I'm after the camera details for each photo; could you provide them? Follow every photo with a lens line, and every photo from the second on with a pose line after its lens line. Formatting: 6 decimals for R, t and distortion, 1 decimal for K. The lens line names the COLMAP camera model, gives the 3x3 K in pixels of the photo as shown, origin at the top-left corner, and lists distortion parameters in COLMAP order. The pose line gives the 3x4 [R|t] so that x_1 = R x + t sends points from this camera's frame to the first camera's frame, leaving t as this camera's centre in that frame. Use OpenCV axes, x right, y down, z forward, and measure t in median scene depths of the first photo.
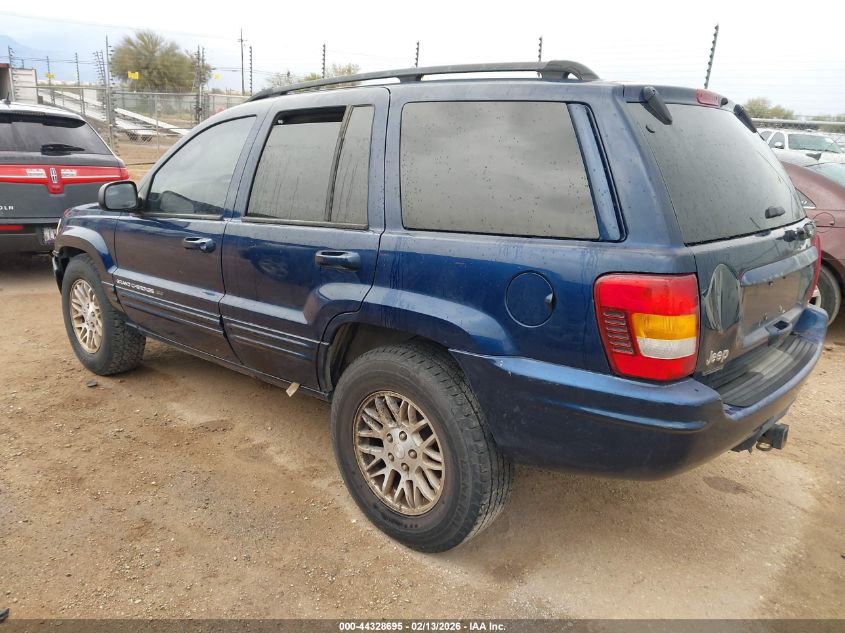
lens RADIAL K [[785.7, 0, 422.5], [0, 785.7, 316.5], [0, 0, 1]] dist [0.124751, -0.168971]
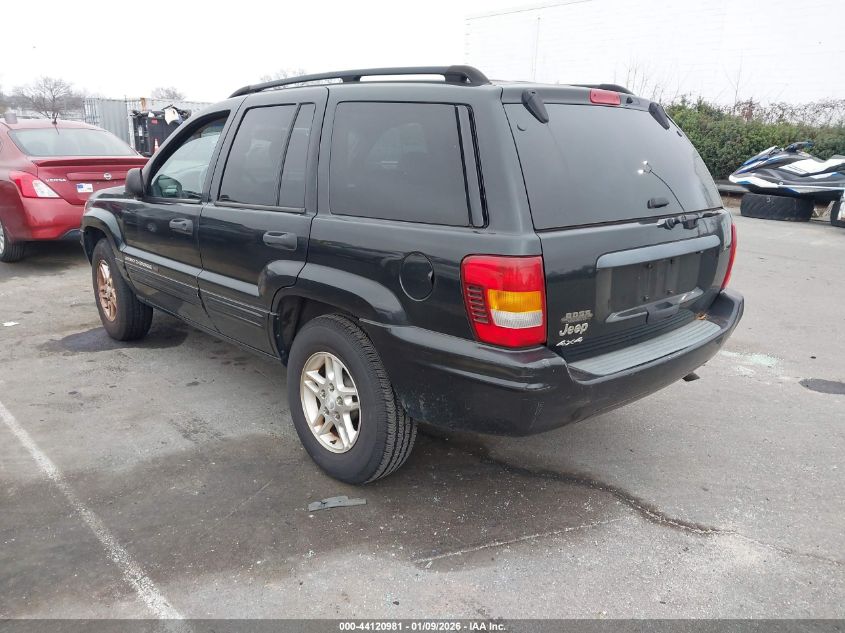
lens RADIAL K [[785.7, 0, 422.5], [0, 785.7, 316.5], [0, 0, 1]] dist [0.124751, -0.168971]
pose [[0.994819, 0.025006, -0.098542, 0.208149], [-0.023405, 0.999575, 0.017365, 0.013793], [0.098934, -0.014969, 0.994981, -0.113580]]
